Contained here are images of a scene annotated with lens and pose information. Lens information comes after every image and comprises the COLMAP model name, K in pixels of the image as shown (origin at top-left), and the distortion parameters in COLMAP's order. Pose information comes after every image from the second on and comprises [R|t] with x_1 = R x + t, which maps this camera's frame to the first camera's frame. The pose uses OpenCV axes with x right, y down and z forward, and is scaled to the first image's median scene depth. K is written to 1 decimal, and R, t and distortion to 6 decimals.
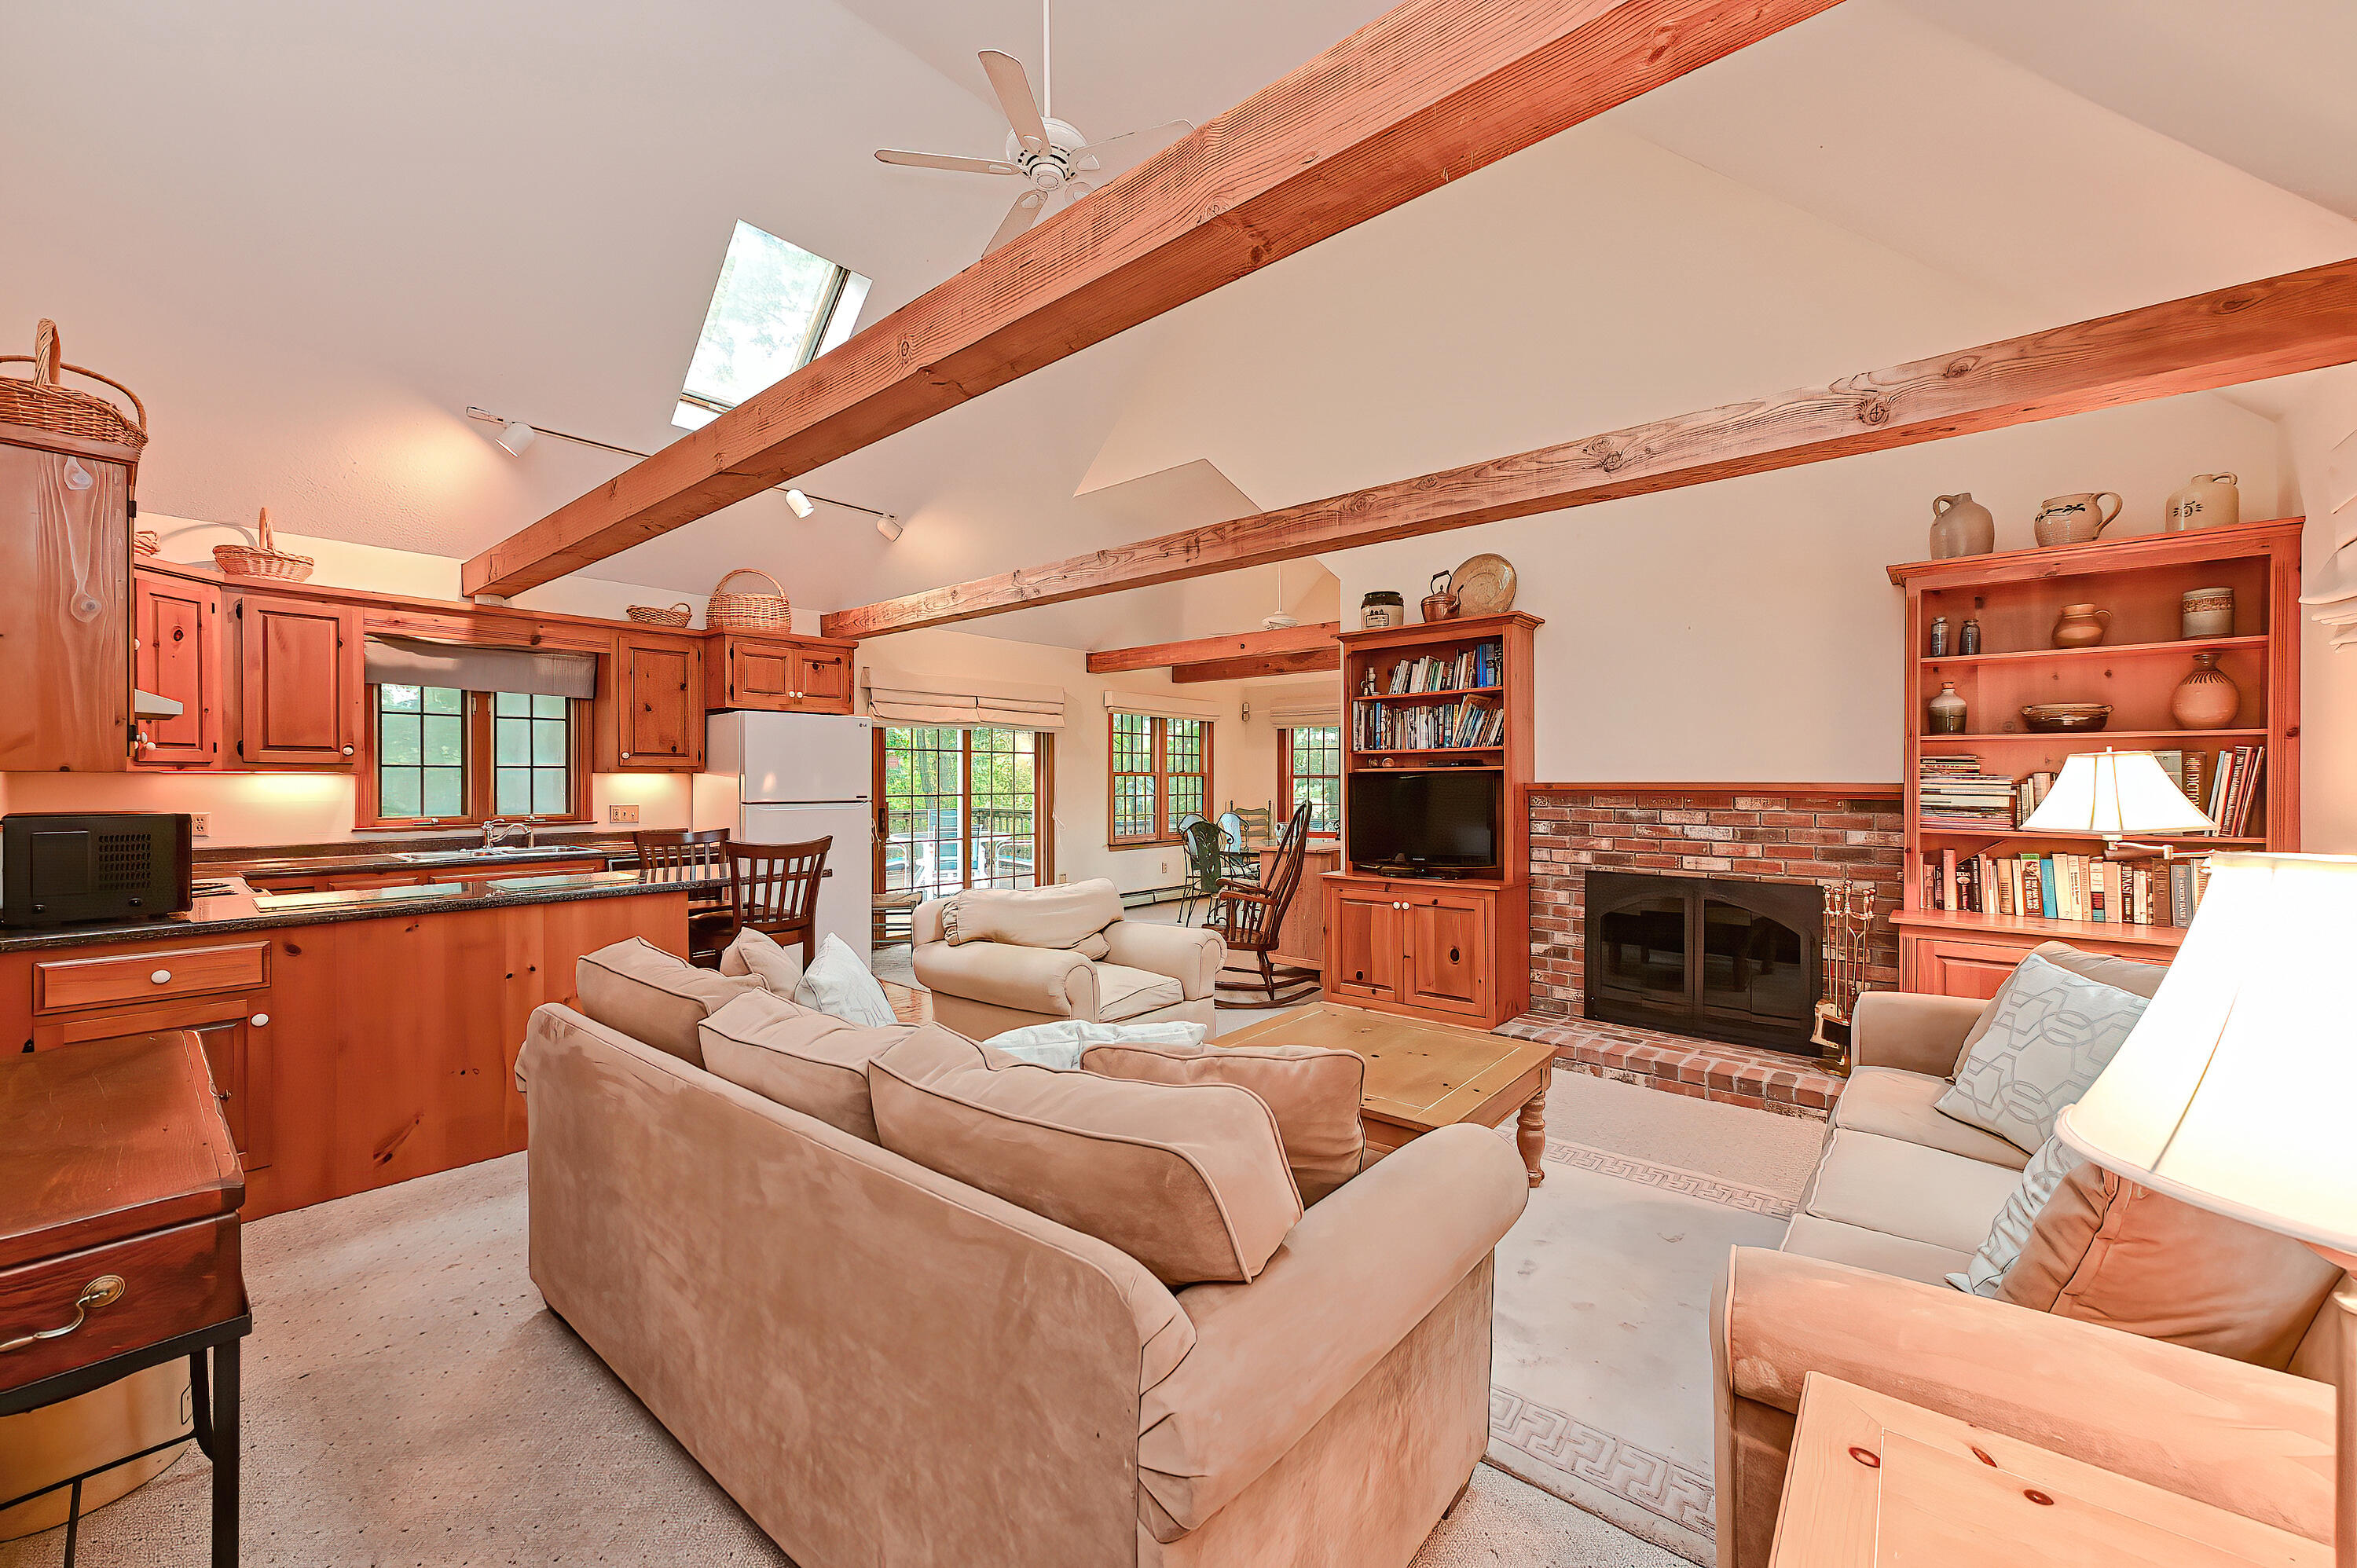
lens RADIAL K [[920.6, 0, 1132.2], [0, 920.6, 789.4], [0, 0, 1]] dist [0.005878, -0.000335]
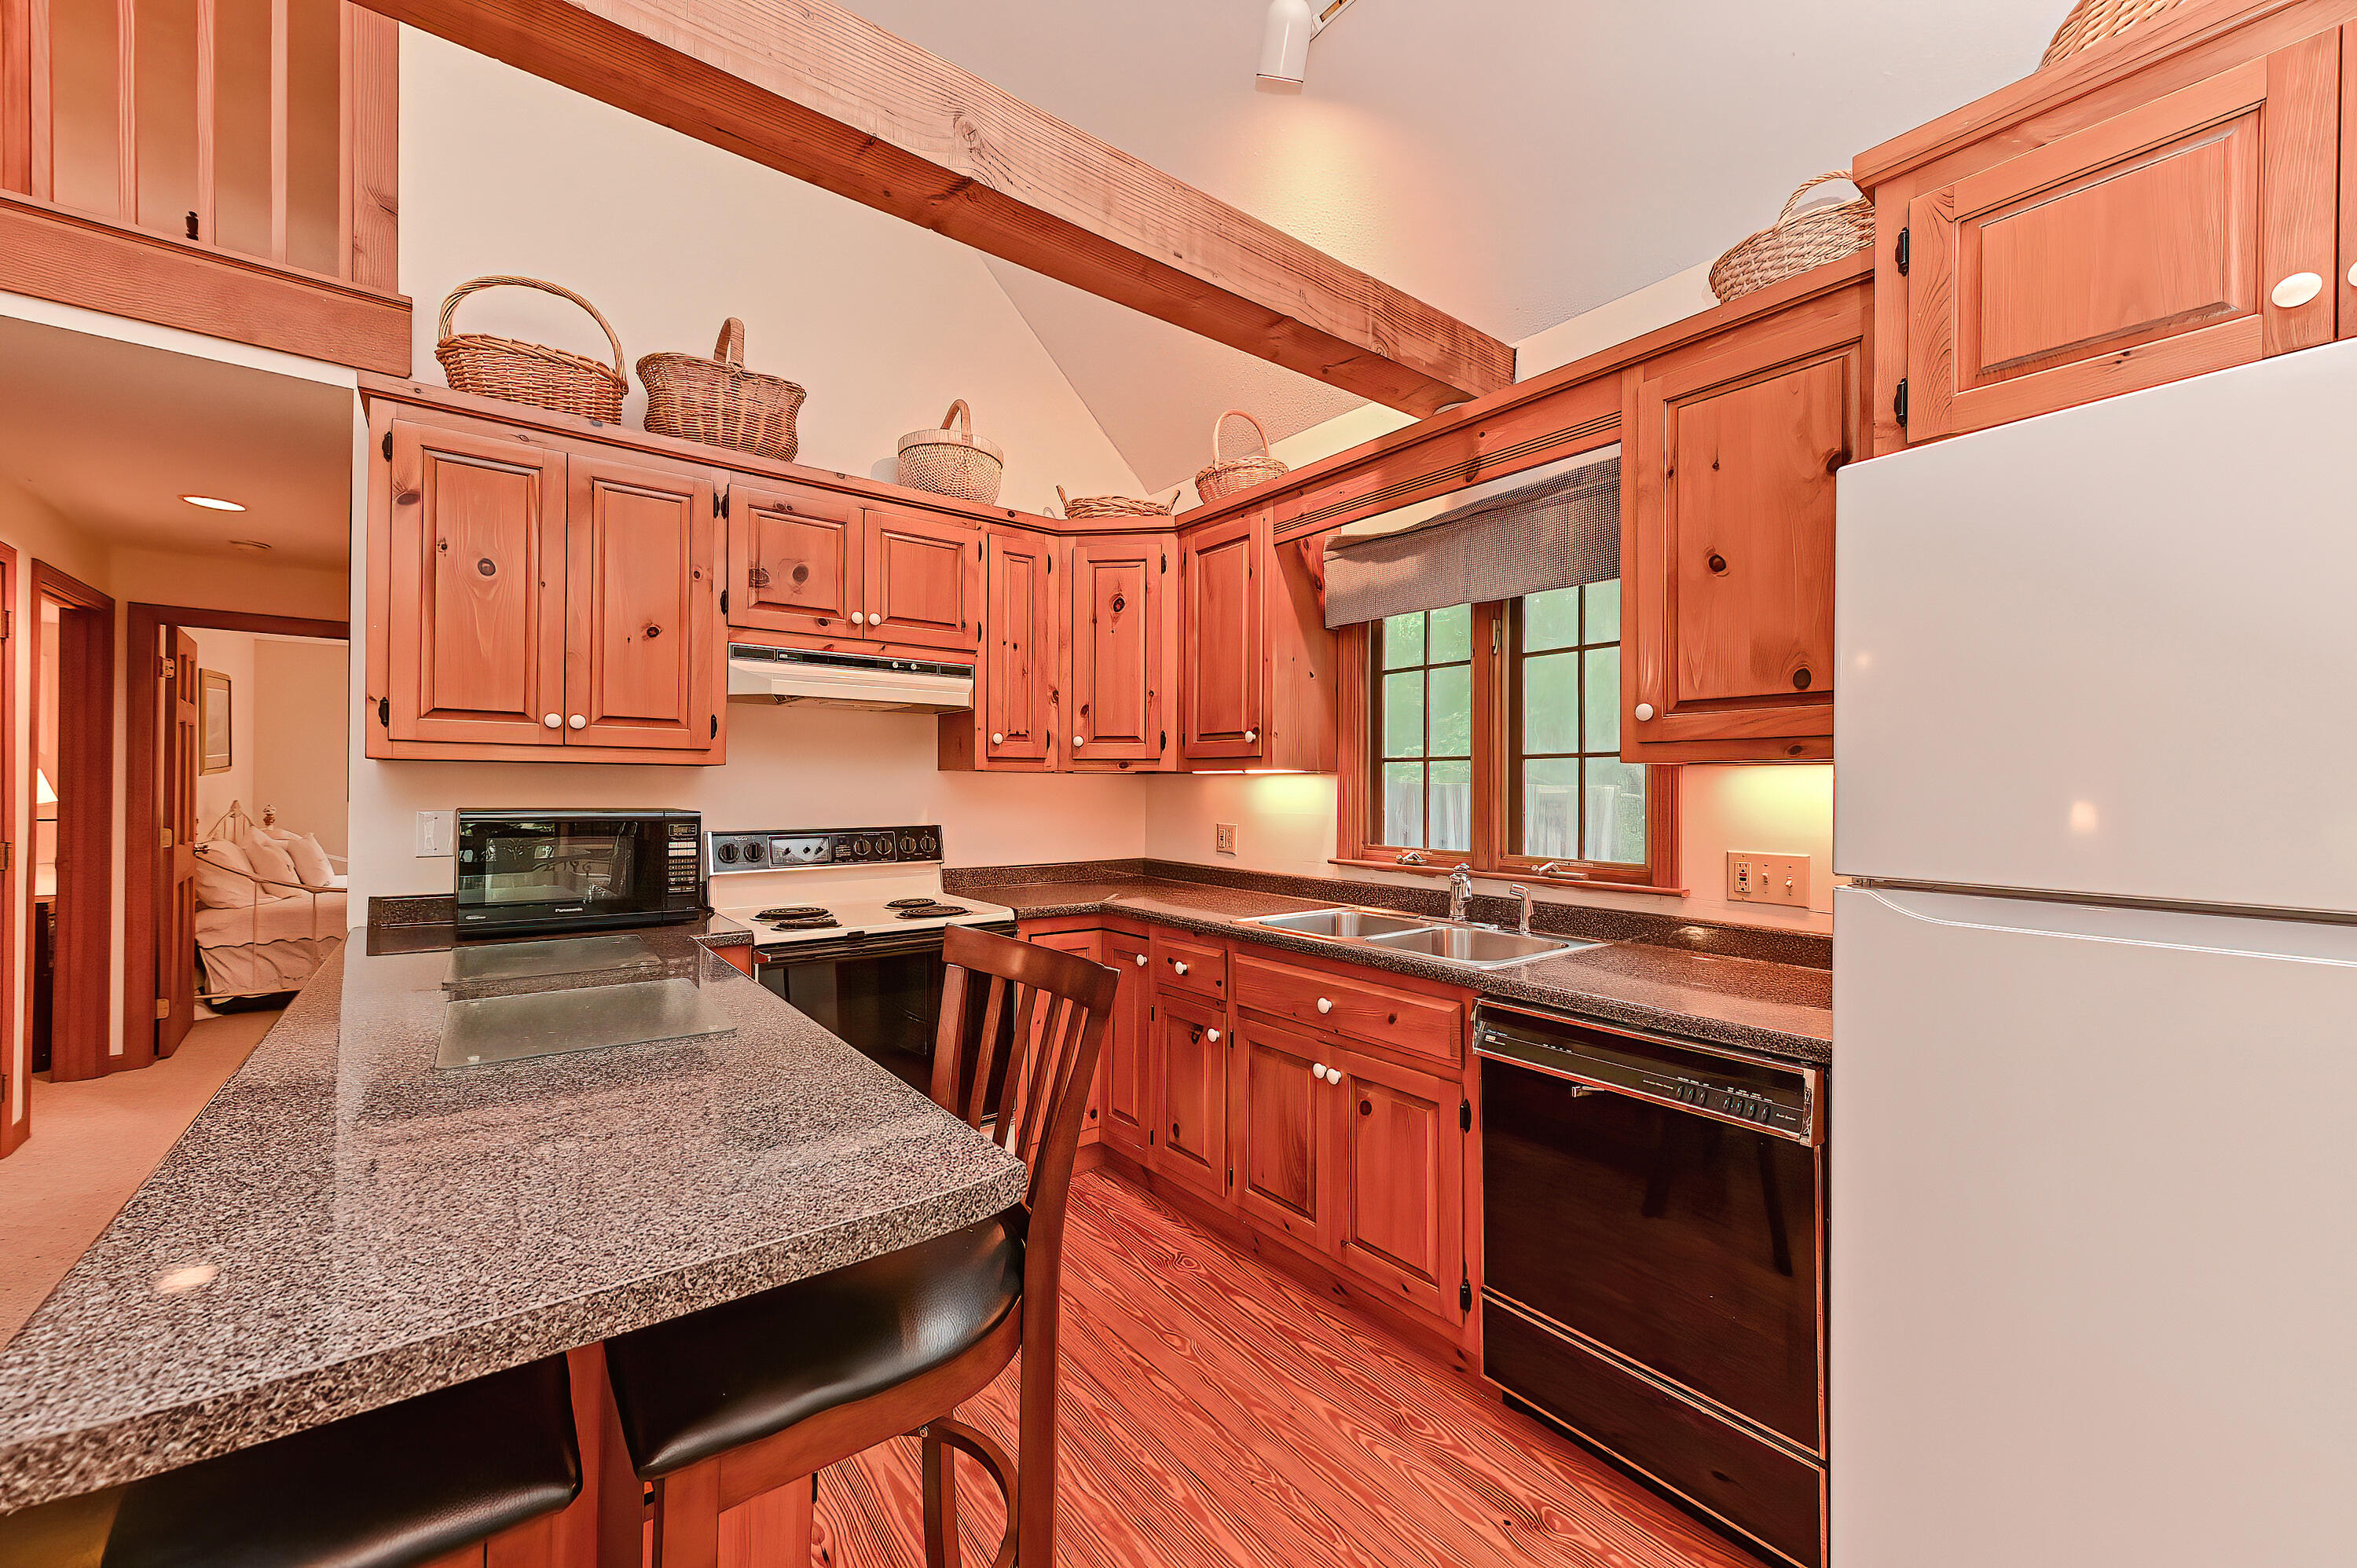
lens RADIAL K [[920.6, 0, 1168.0], [0, 920.6, 784.9], [0, 0, 1]] dist [0.005878, -0.000335]
pose [[-0.170219, -0.002696, -0.985403, -0.209931], [-0.016860, 0.999858, 0.000177, -0.007344], [0.985262, 0.016644, -0.170241, 1.065476]]
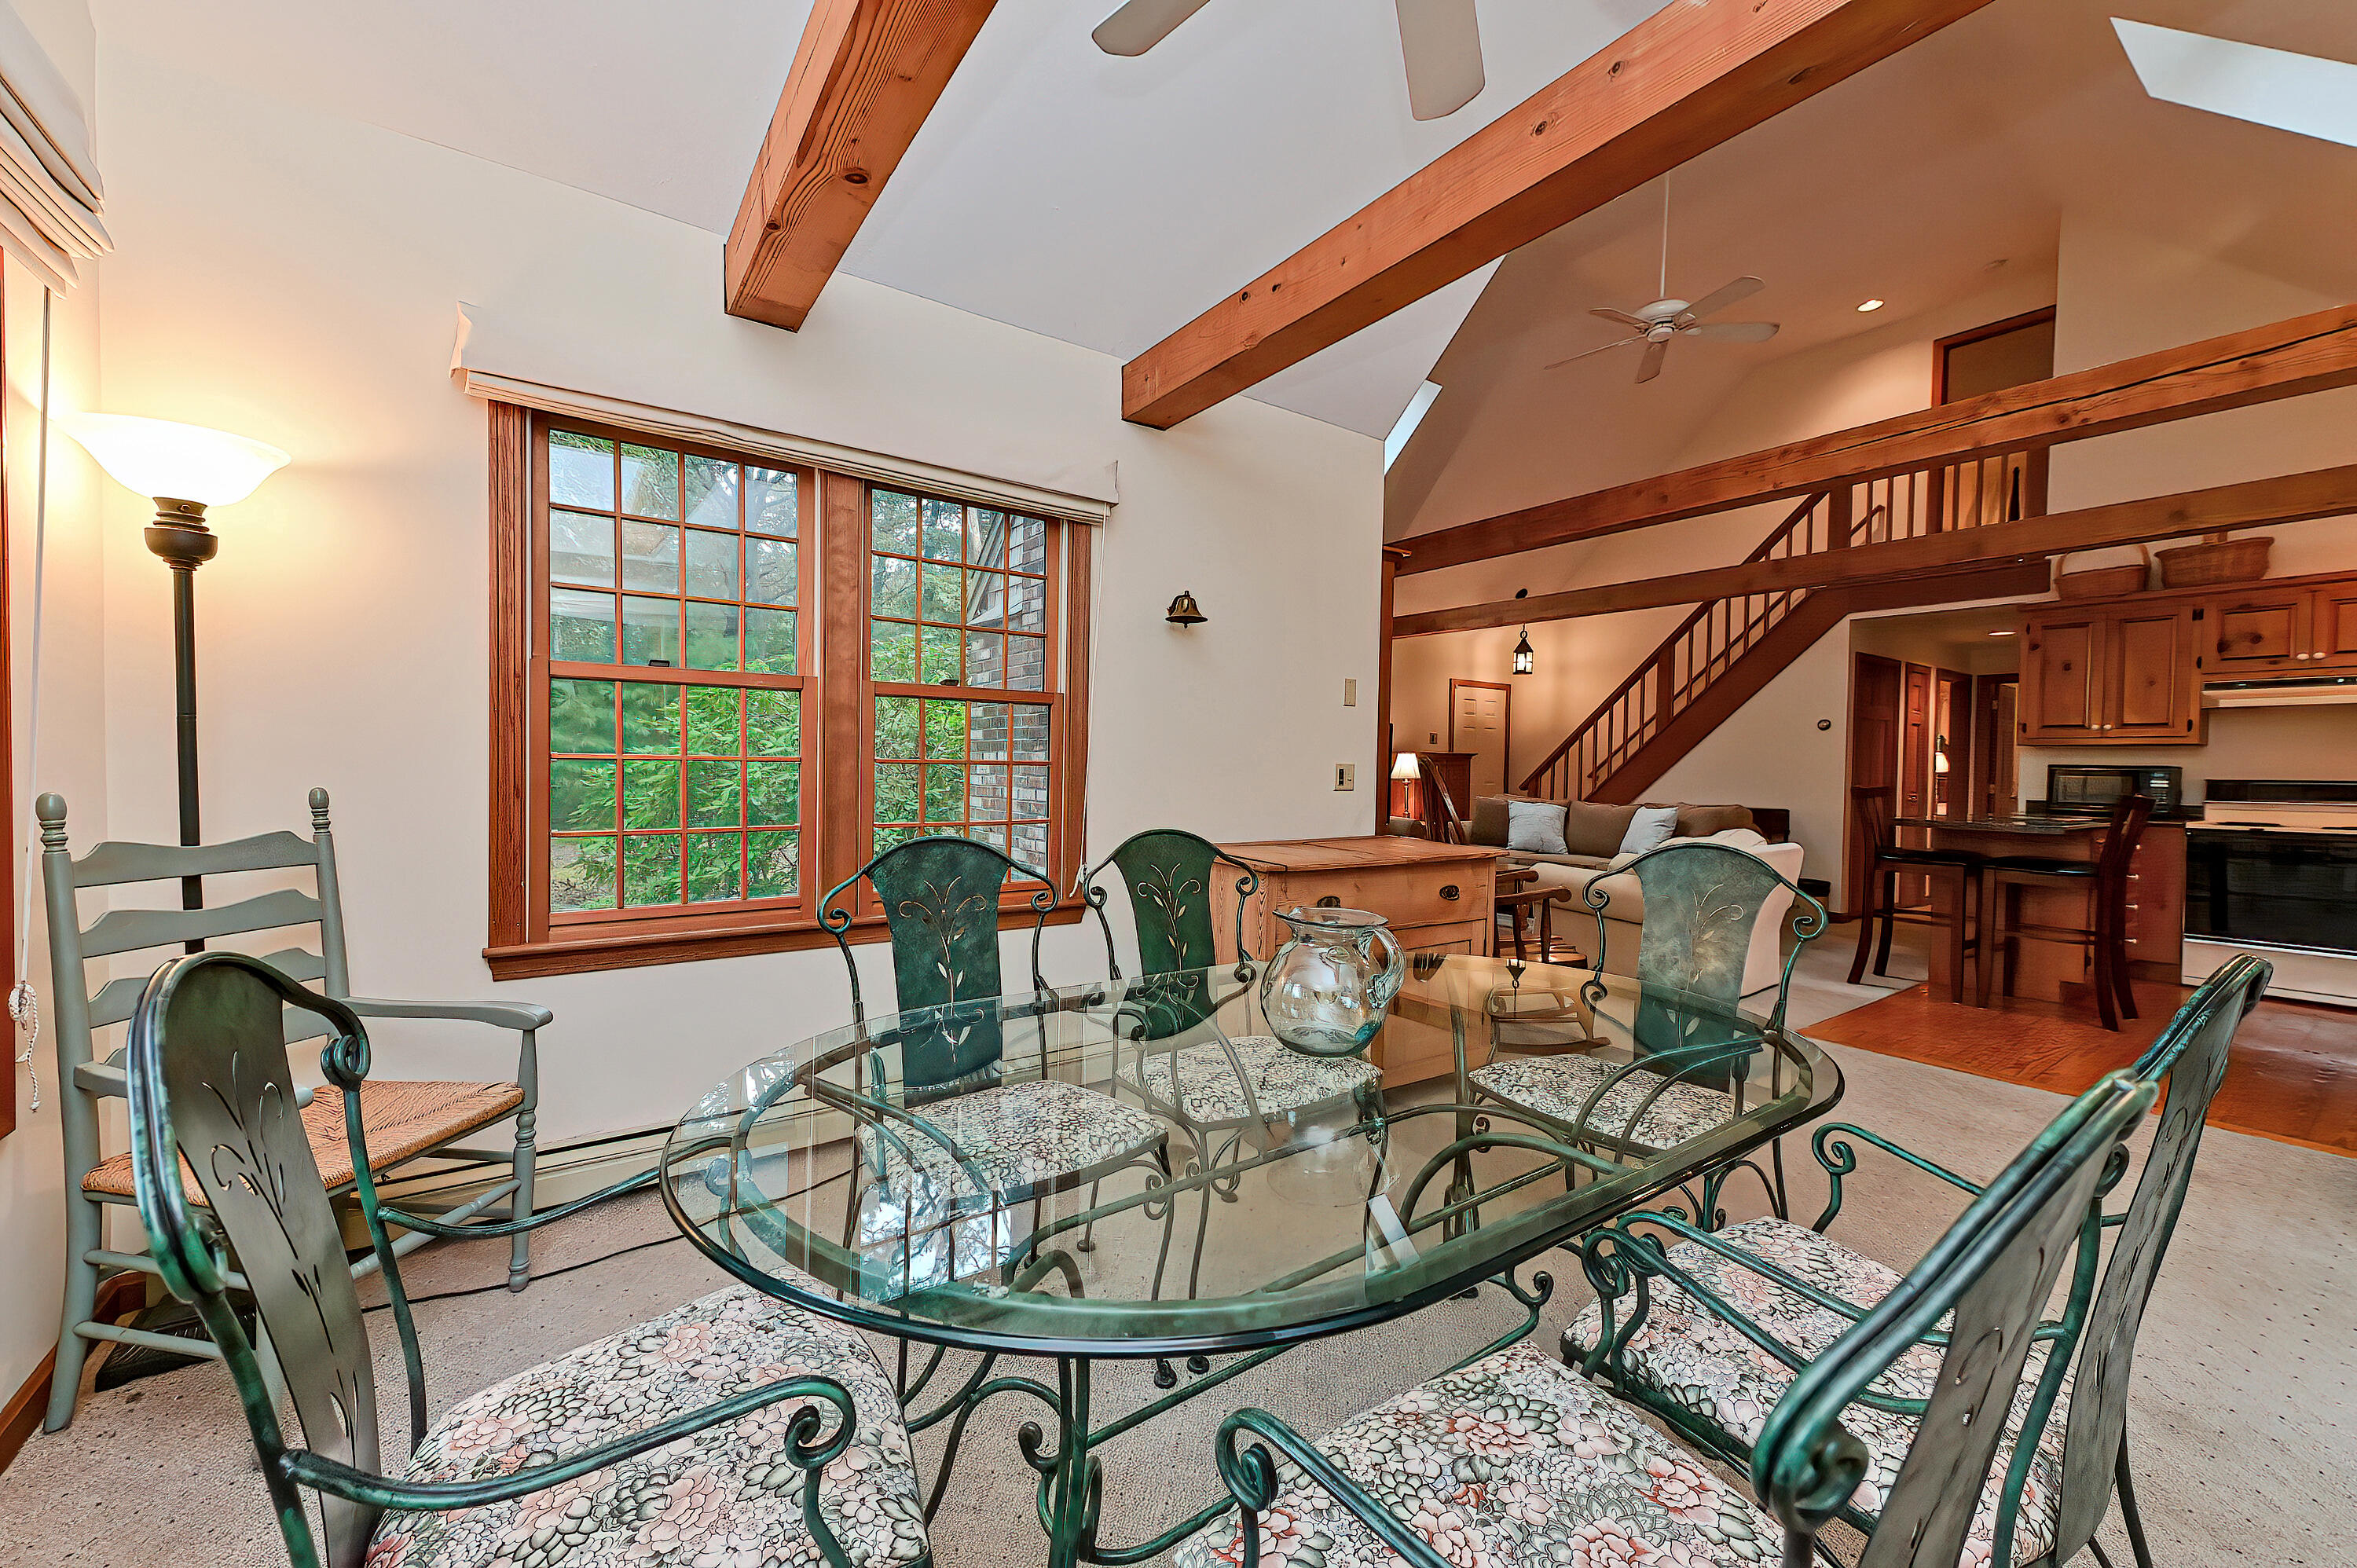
lens RADIAL K [[920.6, 0, 1157.0], [0, 920.6, 784.0], [0, 0, 1]] dist [0.005878, -0.000335]
pose [[-0.974495, -0.017330, 0.223738, 0.291043], [-0.010763, 0.999476, 0.030537, 0.014265], [-0.224150, 0.027351, -0.974171, 2.147471]]
